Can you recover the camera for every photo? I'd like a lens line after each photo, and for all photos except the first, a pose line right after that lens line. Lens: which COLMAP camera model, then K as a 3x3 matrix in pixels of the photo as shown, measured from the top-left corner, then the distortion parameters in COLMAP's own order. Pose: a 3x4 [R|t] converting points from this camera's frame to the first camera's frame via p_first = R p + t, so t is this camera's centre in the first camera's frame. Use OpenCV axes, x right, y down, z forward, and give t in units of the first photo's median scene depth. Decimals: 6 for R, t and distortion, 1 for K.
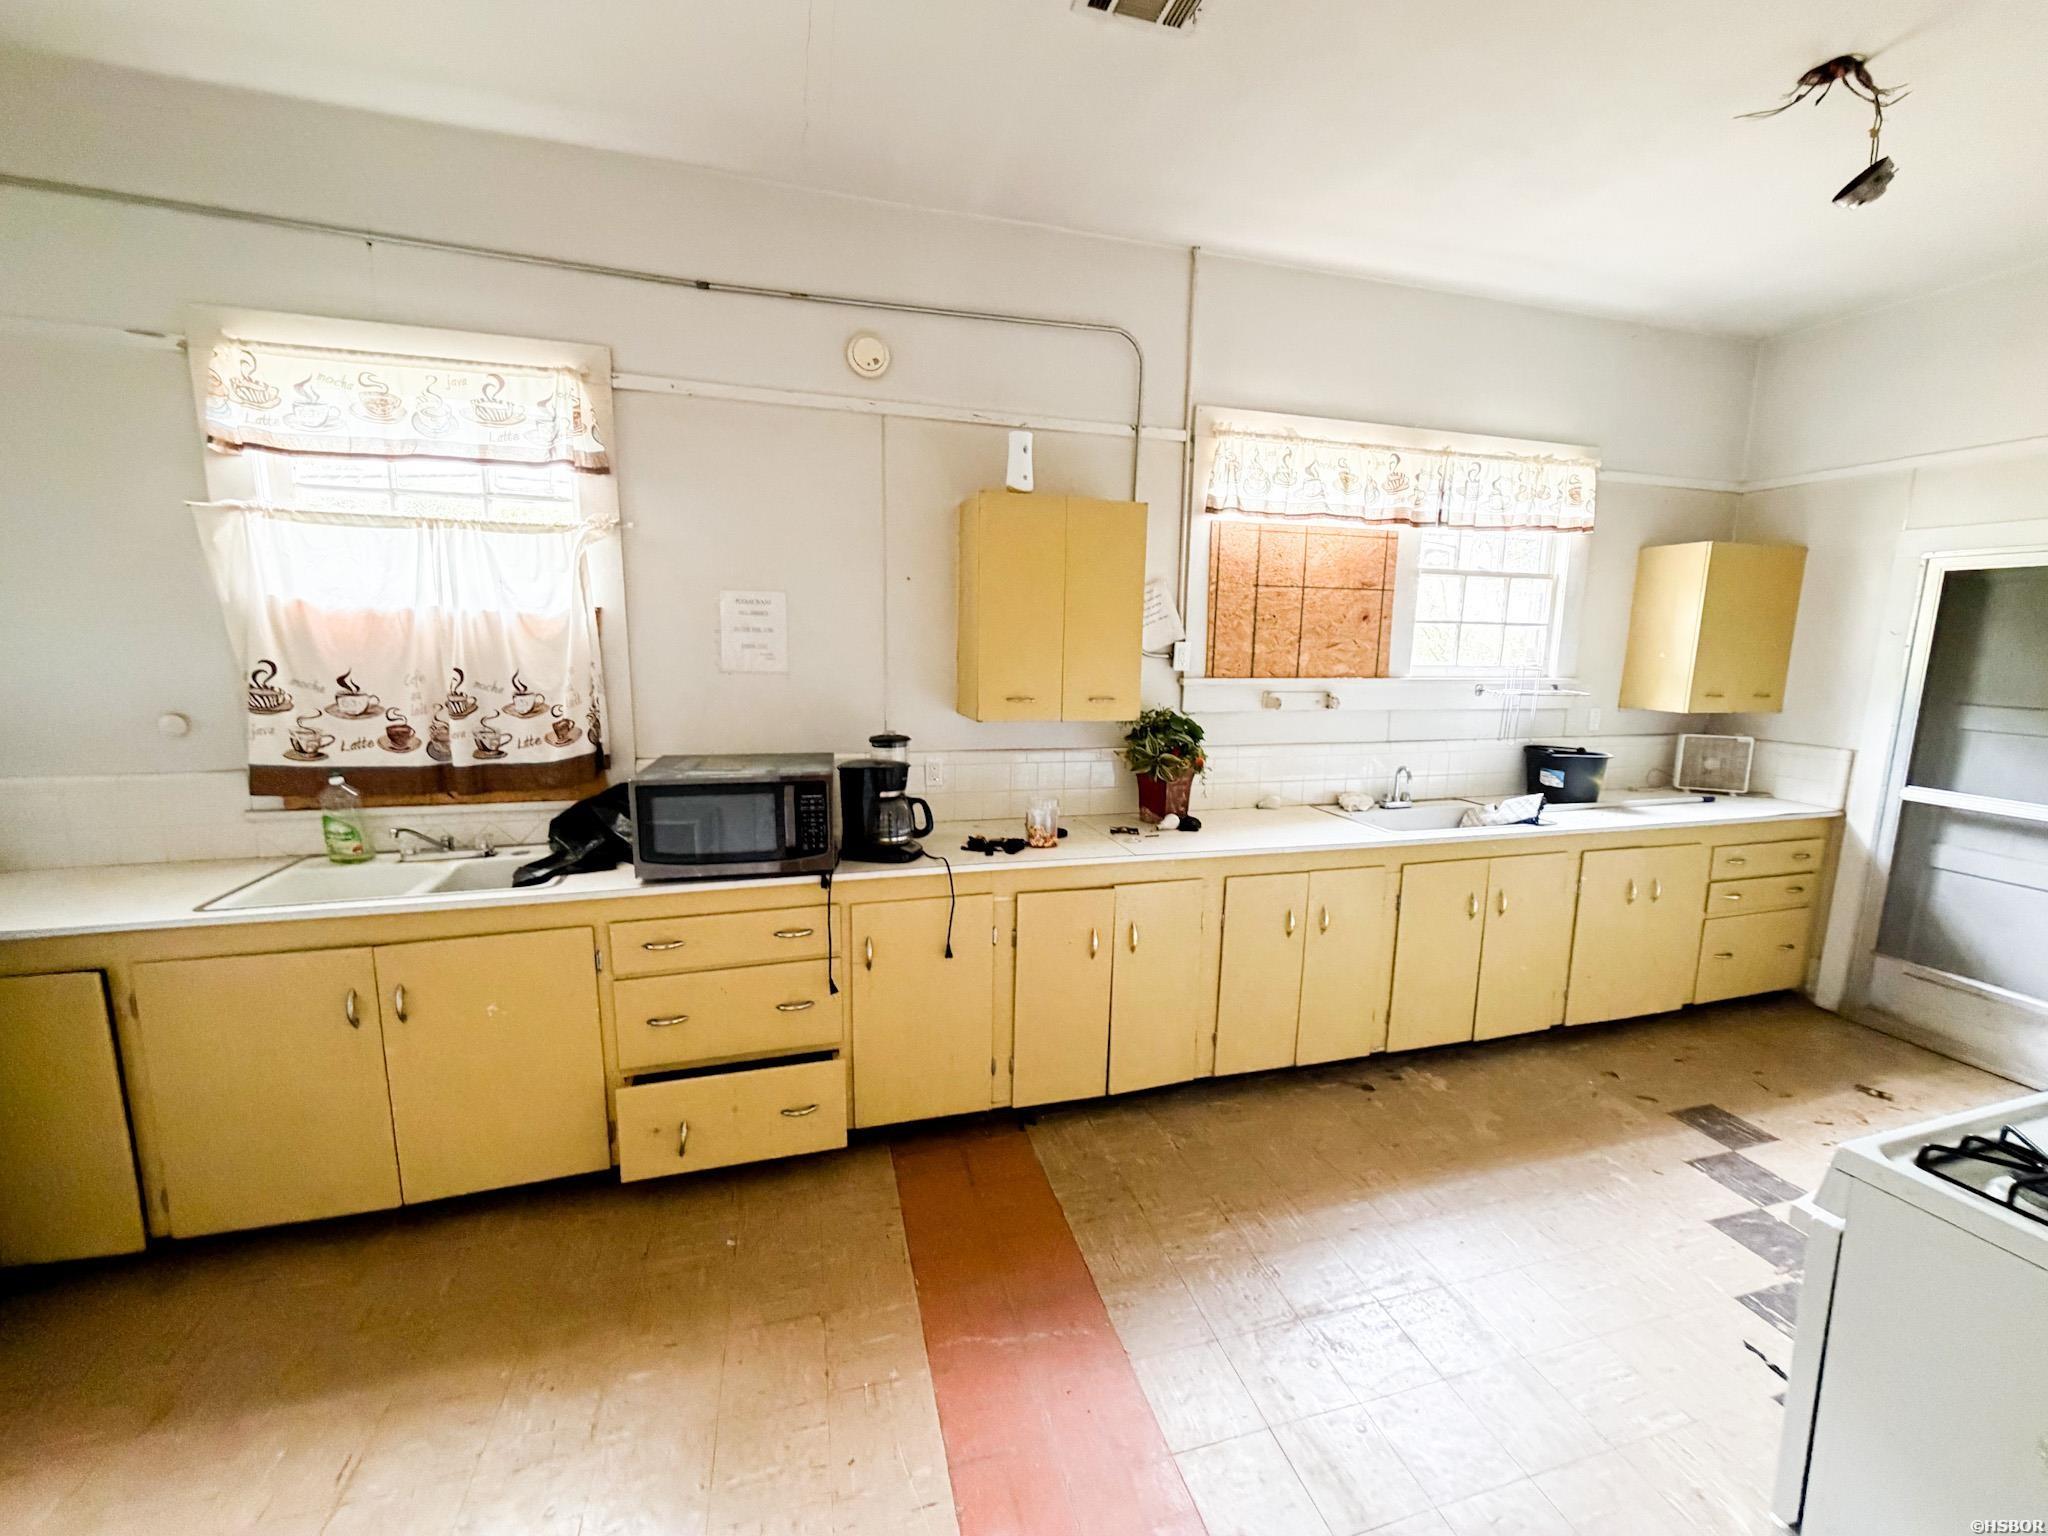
lens RADIAL K [[819.7, 0, 1027.7], [0, 819.7, 760.3], [0, 0, 1]] dist [0.000637, 0.000436]
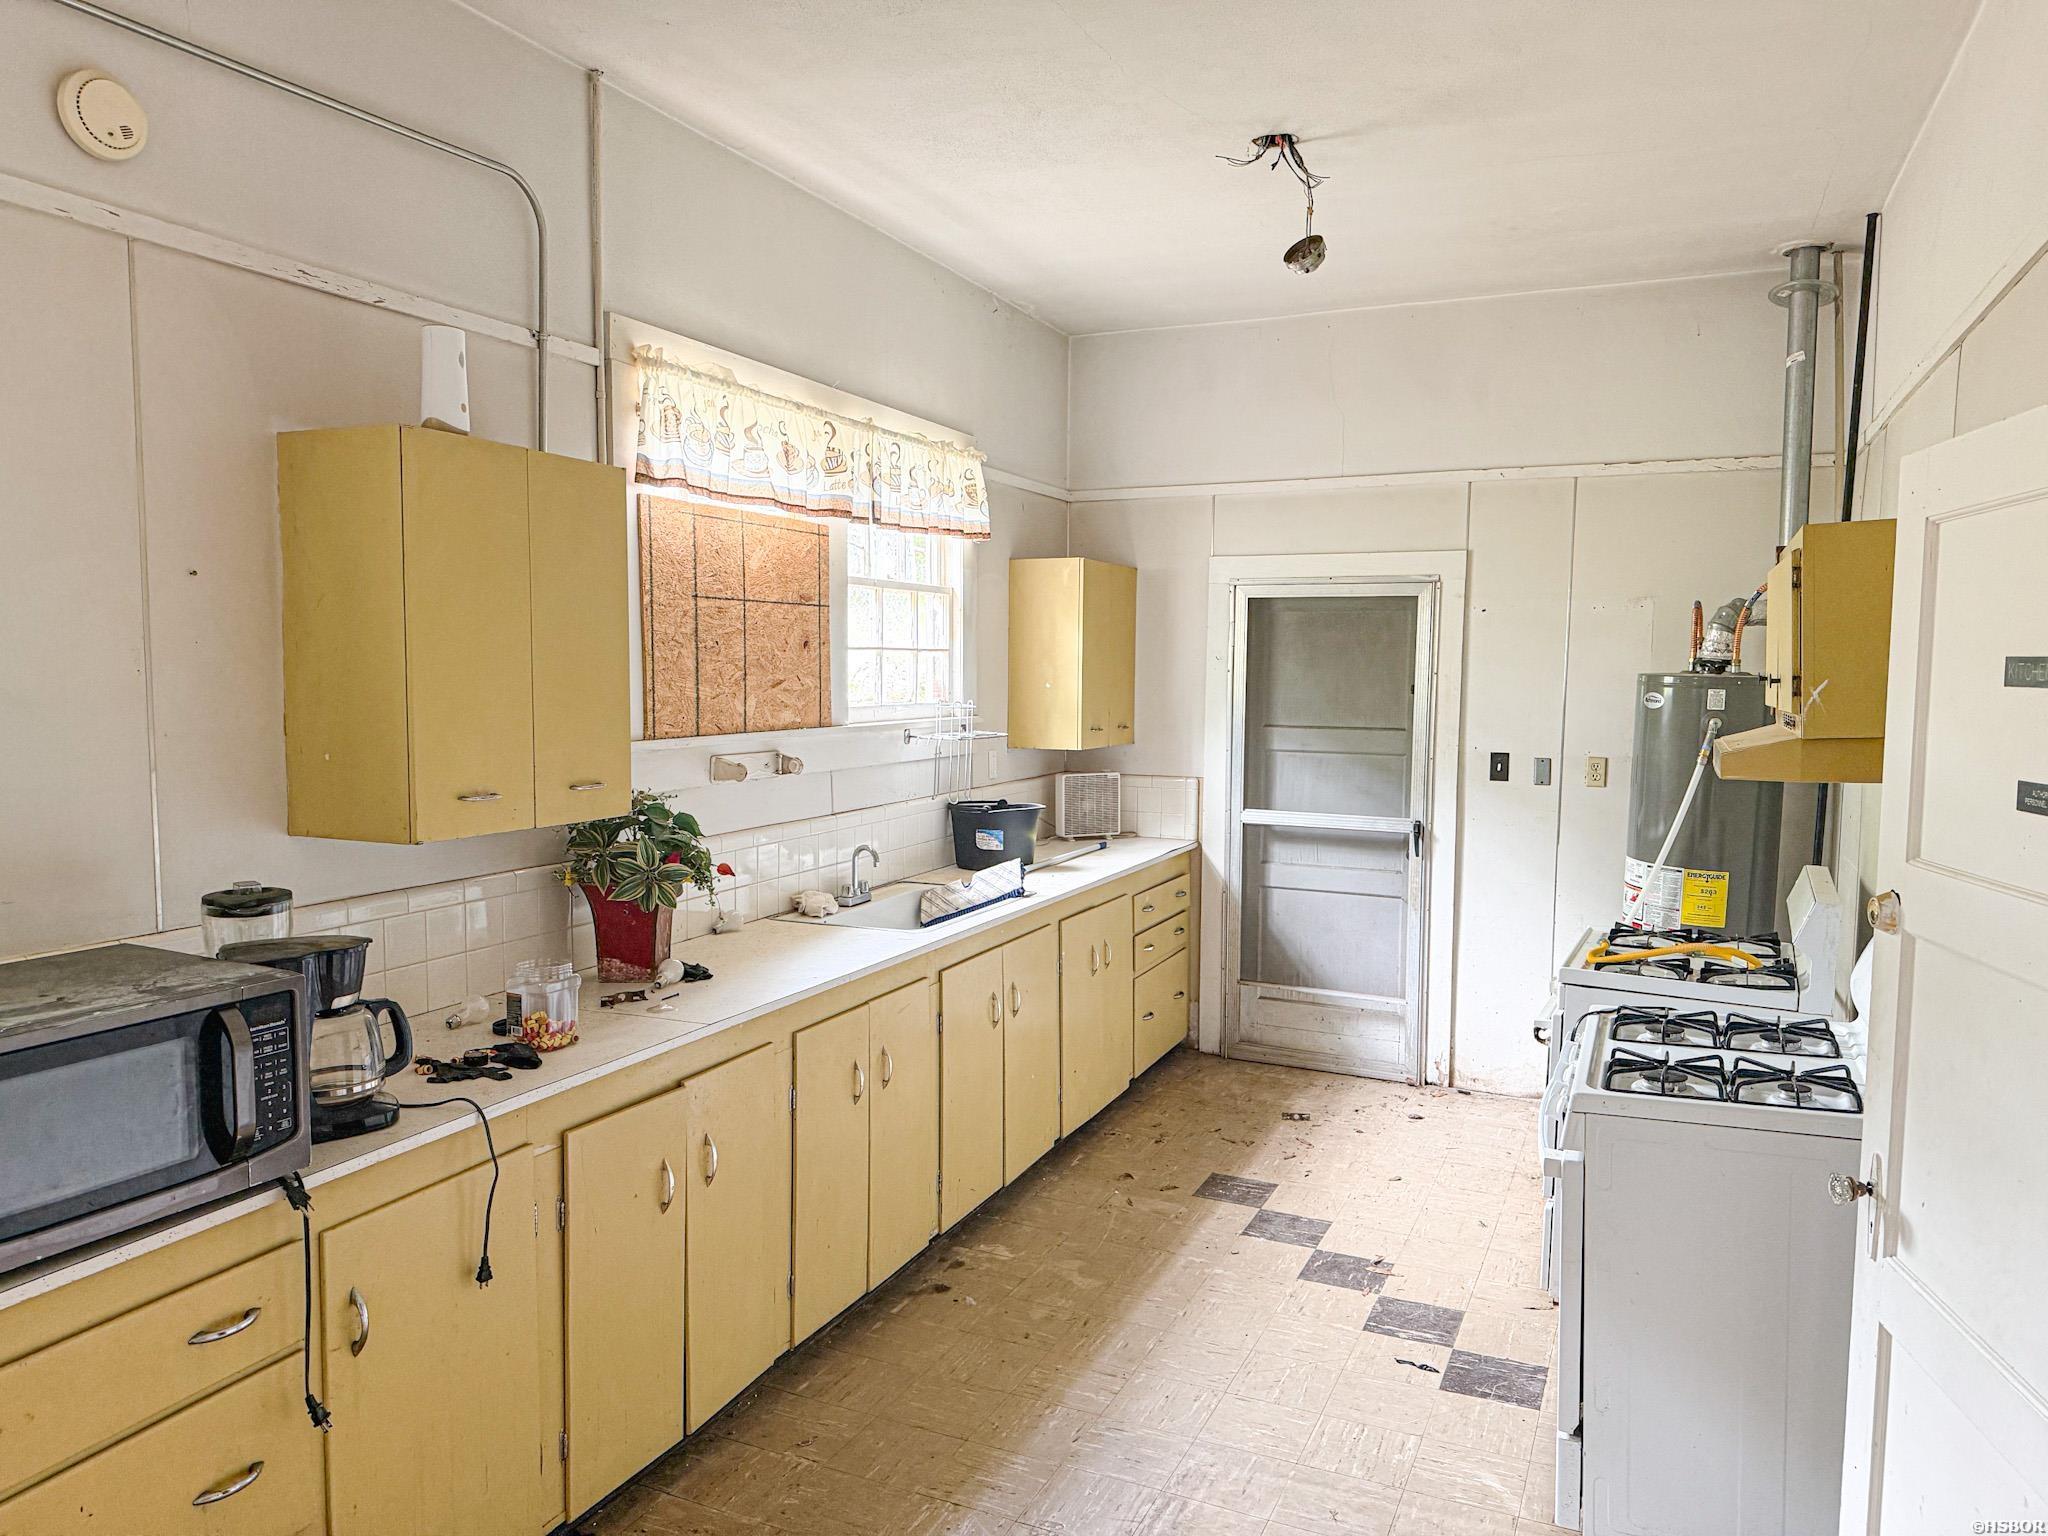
lens RADIAL K [[1426.4, 0, 1017.9], [0, 1426.4, 769.6], [0, 0, 1]] dist [0.090624, -0.118524]
pose [[0.650853, -0.069620, 0.756005, -0.432415], [0.118653, 0.992878, -0.010716, -0.031752], [-0.749874, 0.096677, 0.654478, 0.063528]]
